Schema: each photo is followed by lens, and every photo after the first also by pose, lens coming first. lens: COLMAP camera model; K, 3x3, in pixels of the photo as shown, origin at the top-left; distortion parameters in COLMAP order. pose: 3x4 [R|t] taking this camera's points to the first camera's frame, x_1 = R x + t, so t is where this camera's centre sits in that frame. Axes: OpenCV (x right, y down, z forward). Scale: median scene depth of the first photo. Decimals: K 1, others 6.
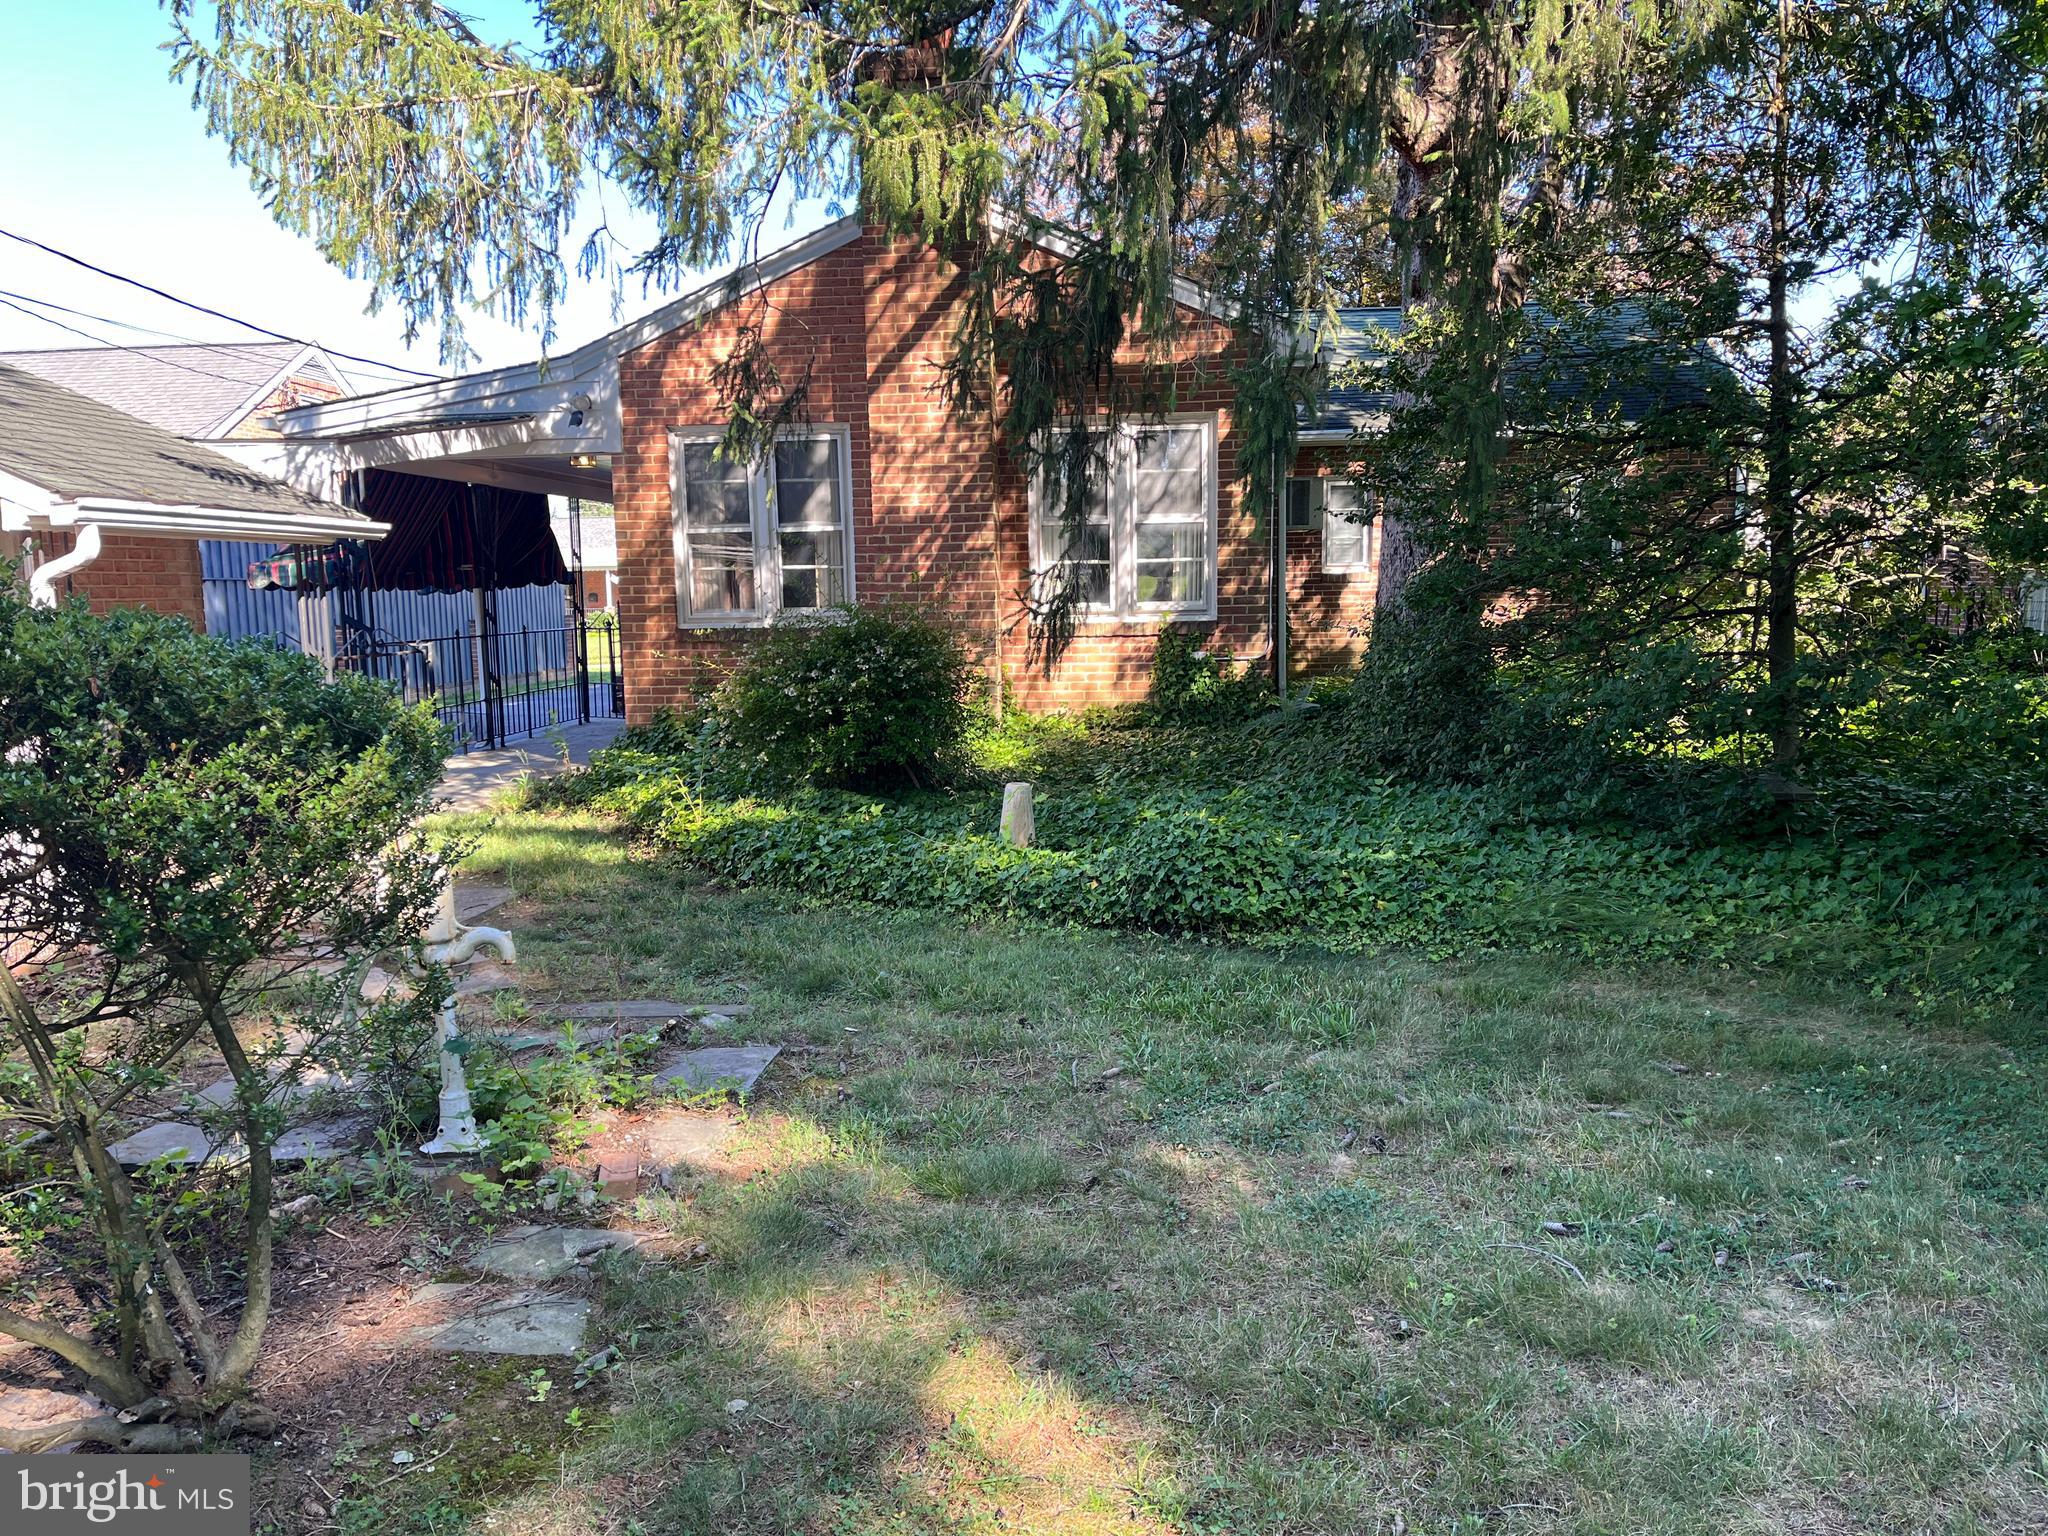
lens RADIAL K [[1550.6, 0, 1027.2], [0, 1550.6, 782.7], [0, 0, 1]] dist [0.056024, -0.052736]
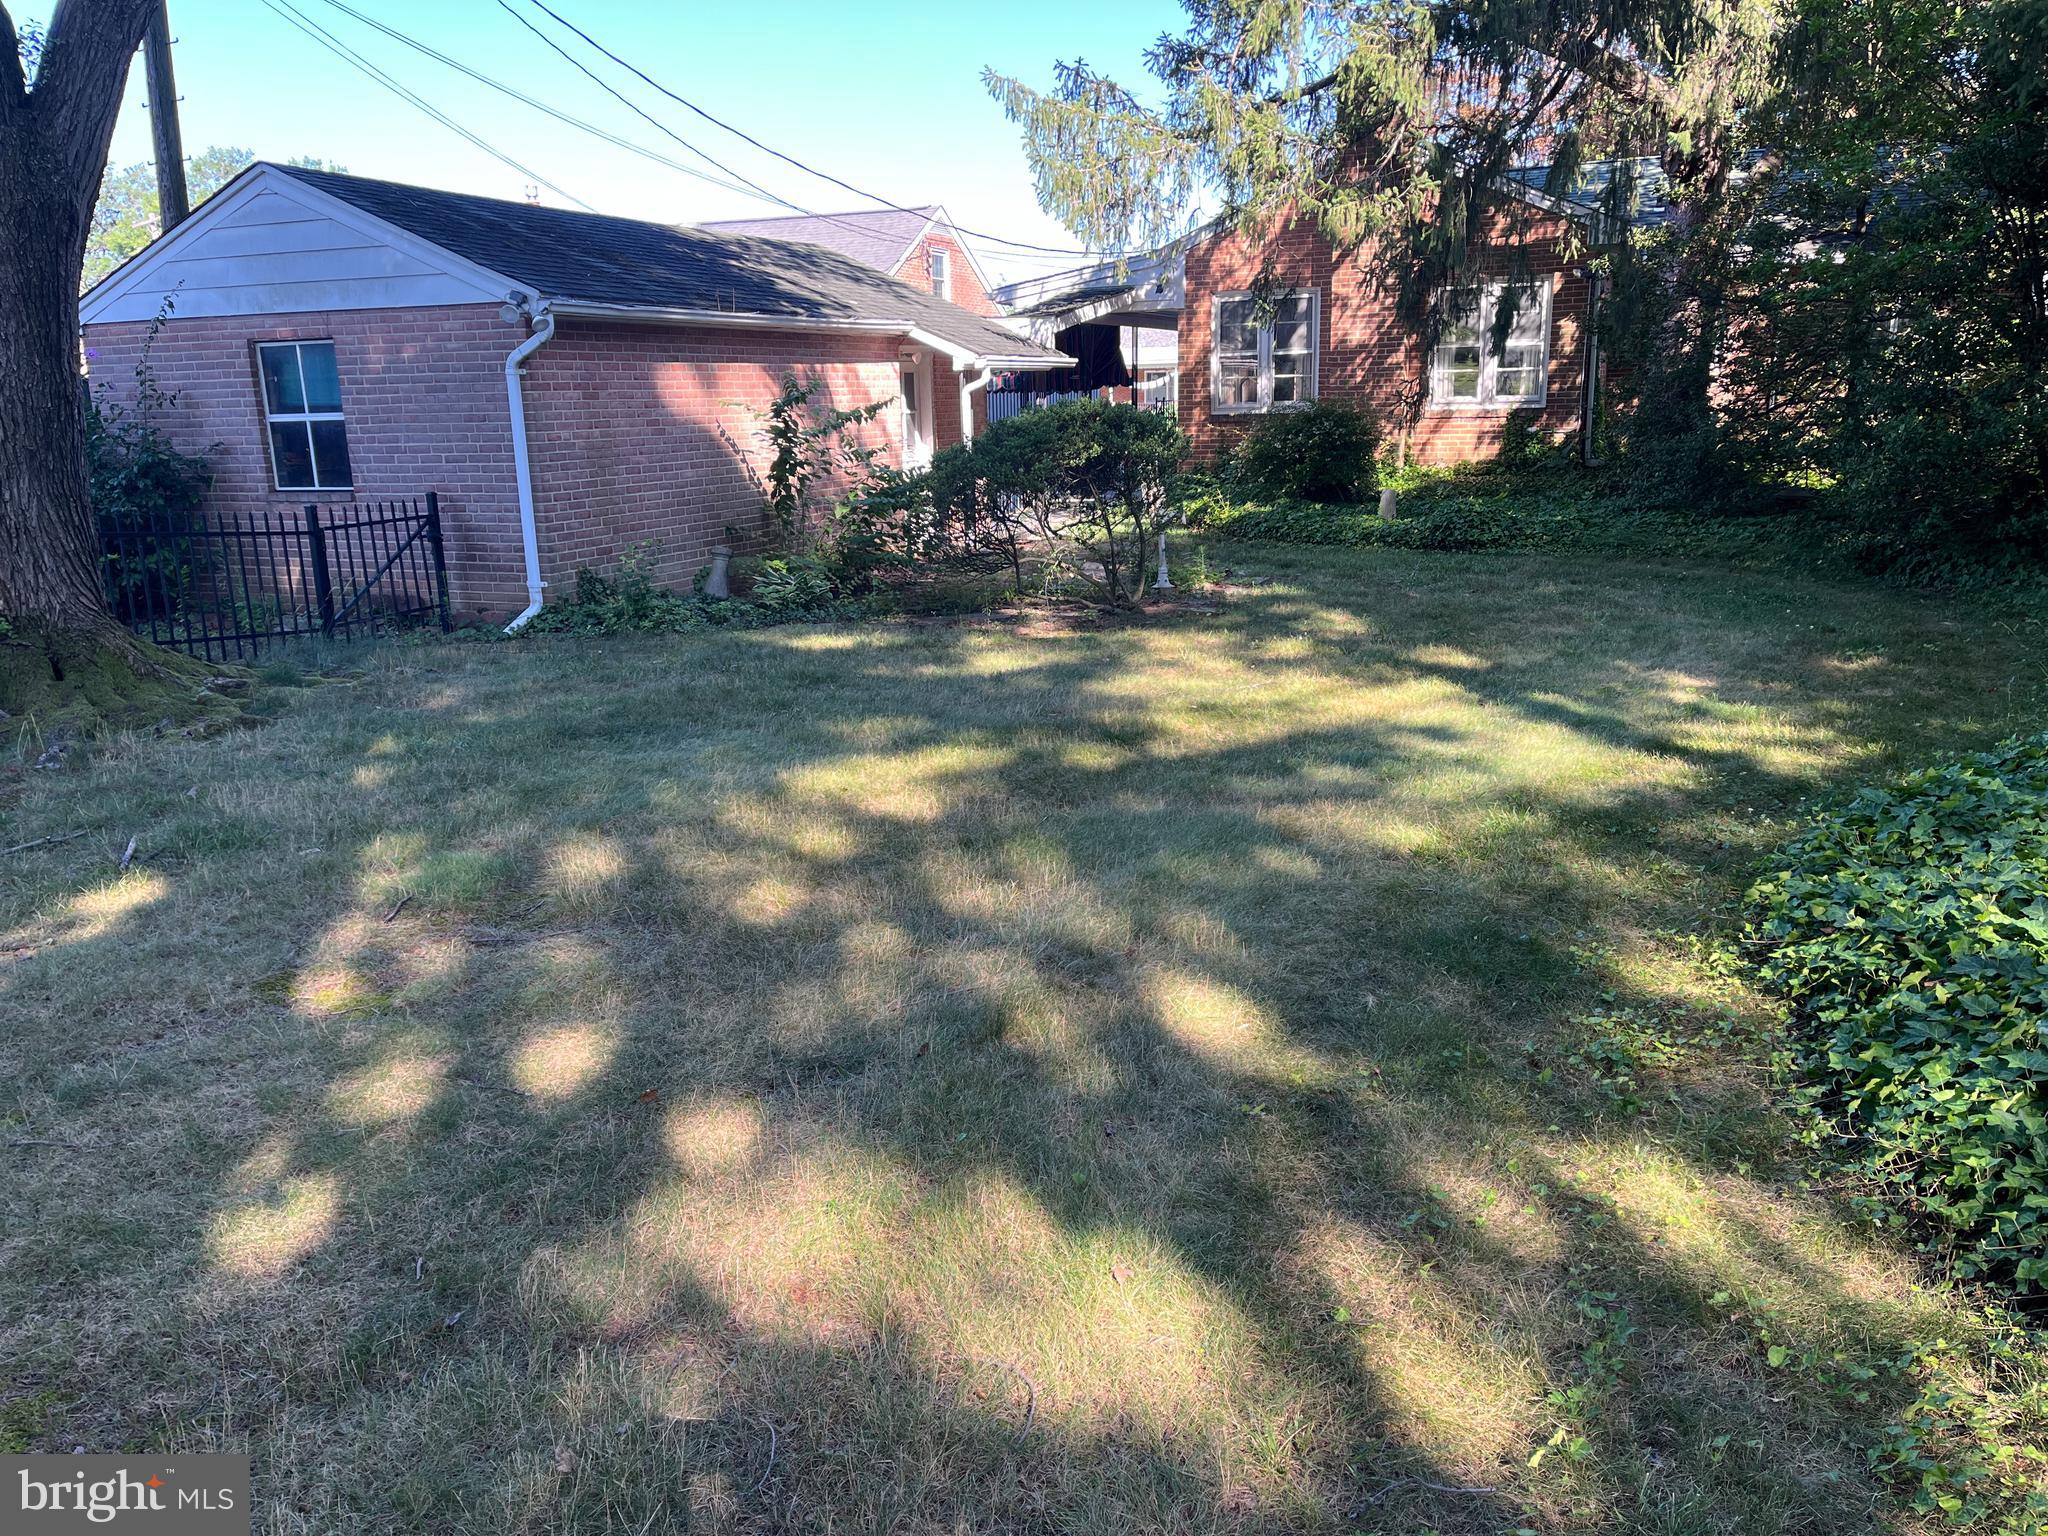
lens RADIAL K [[1550.6, 0, 1006.3], [0, 1550.6, 769.5], [0, 0, 1]] dist [0.056024, -0.052736]
pose [[0.951854, 0.068827, -0.298724, 0.101661], [-0.032700, 0.991706, 0.124295, 0.085255], [0.304801, -0.108543, 0.946211, -0.751025]]
